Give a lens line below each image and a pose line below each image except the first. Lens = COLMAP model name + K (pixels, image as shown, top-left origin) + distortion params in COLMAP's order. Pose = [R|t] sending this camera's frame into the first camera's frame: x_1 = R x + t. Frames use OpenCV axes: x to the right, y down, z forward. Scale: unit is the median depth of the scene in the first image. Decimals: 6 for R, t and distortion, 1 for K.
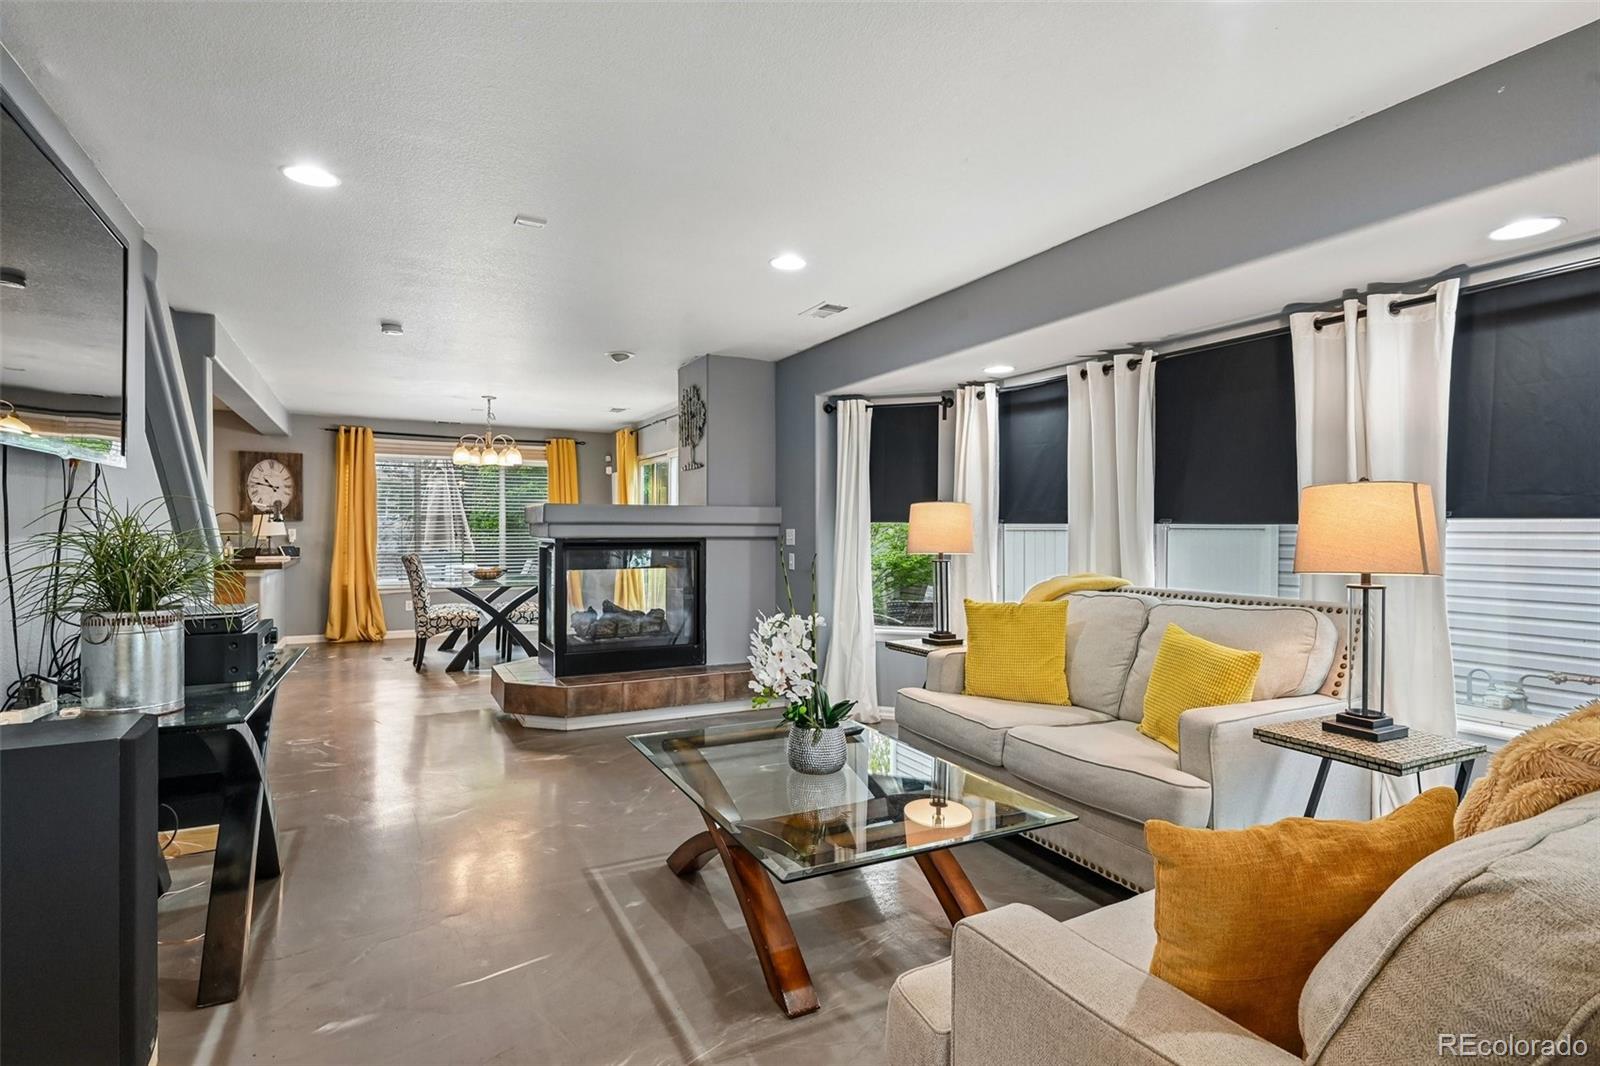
lens RADIAL K [[774.3, 0, 804.6], [0, 774.3, 532.6], [0, 0, 1]] dist [0.000470, -0.000025]
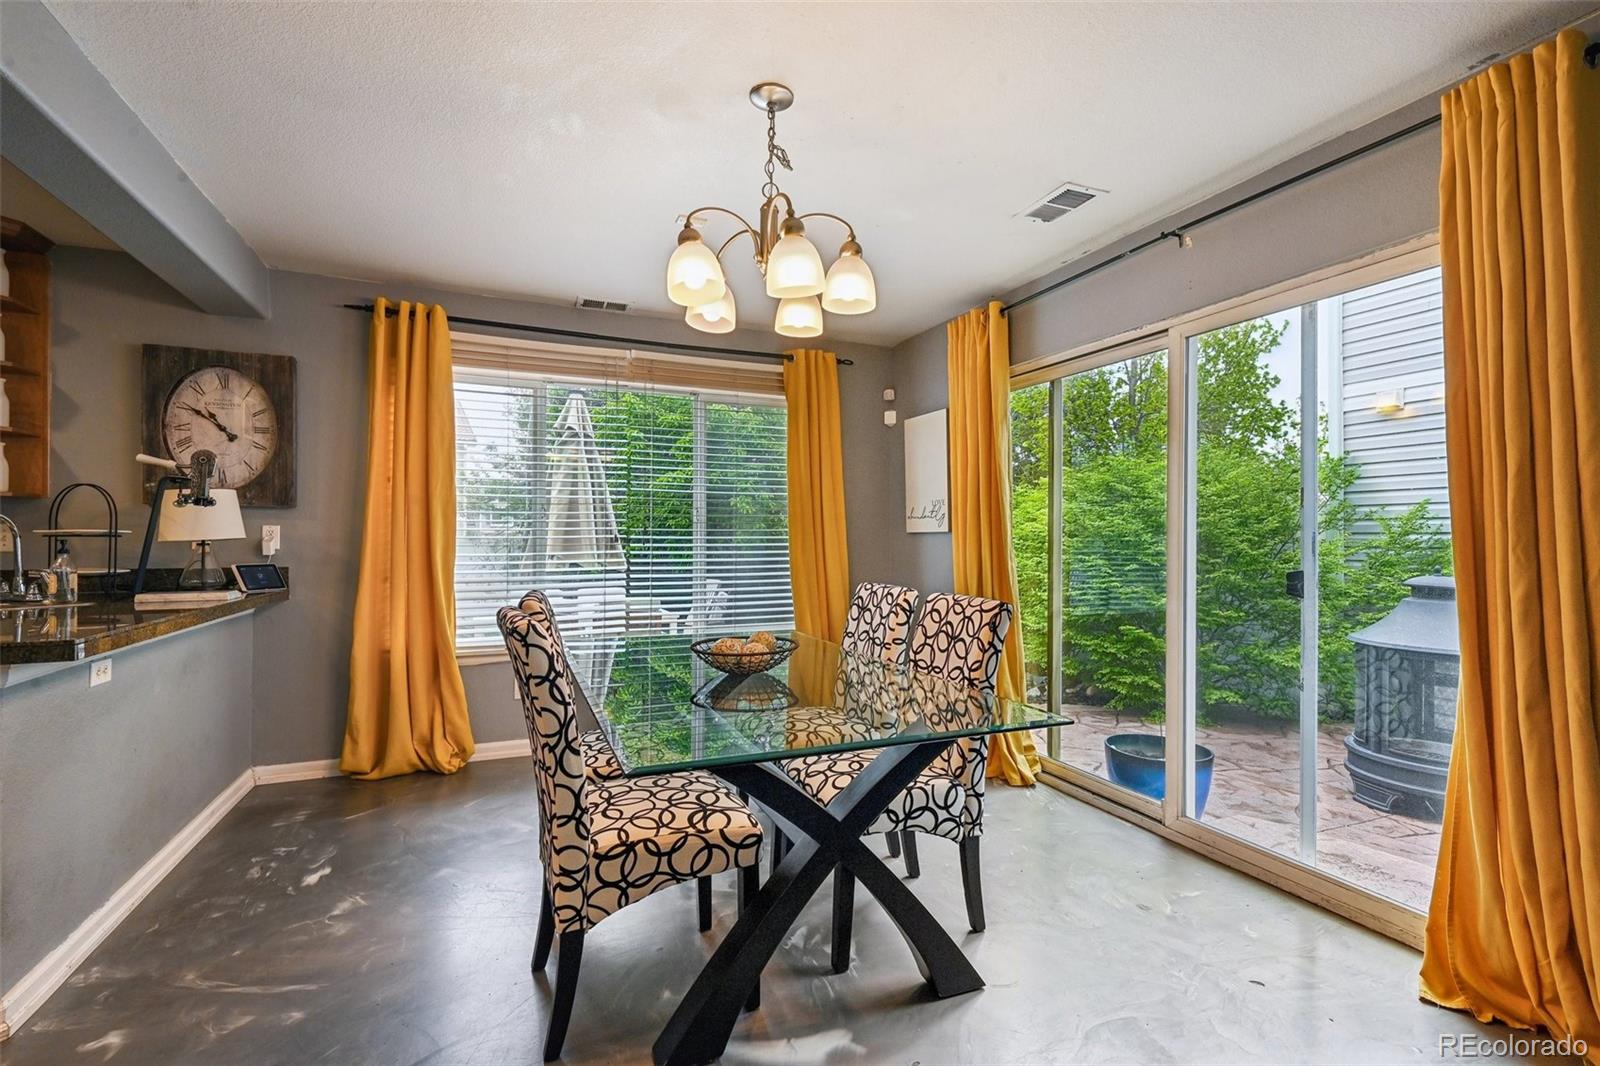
lens RADIAL K [[742.4, 0, 828.7], [0, 742.4, 535.1], [0, 0, 1]] dist [0.003287, 0.000432]
pose [[0.996844, 0.002928, -0.079330, -0.334032], [-0.003173, 0.999991, -0.002963, 0.001294], [0.079321, 0.003205, 0.996844, 0.651915]]
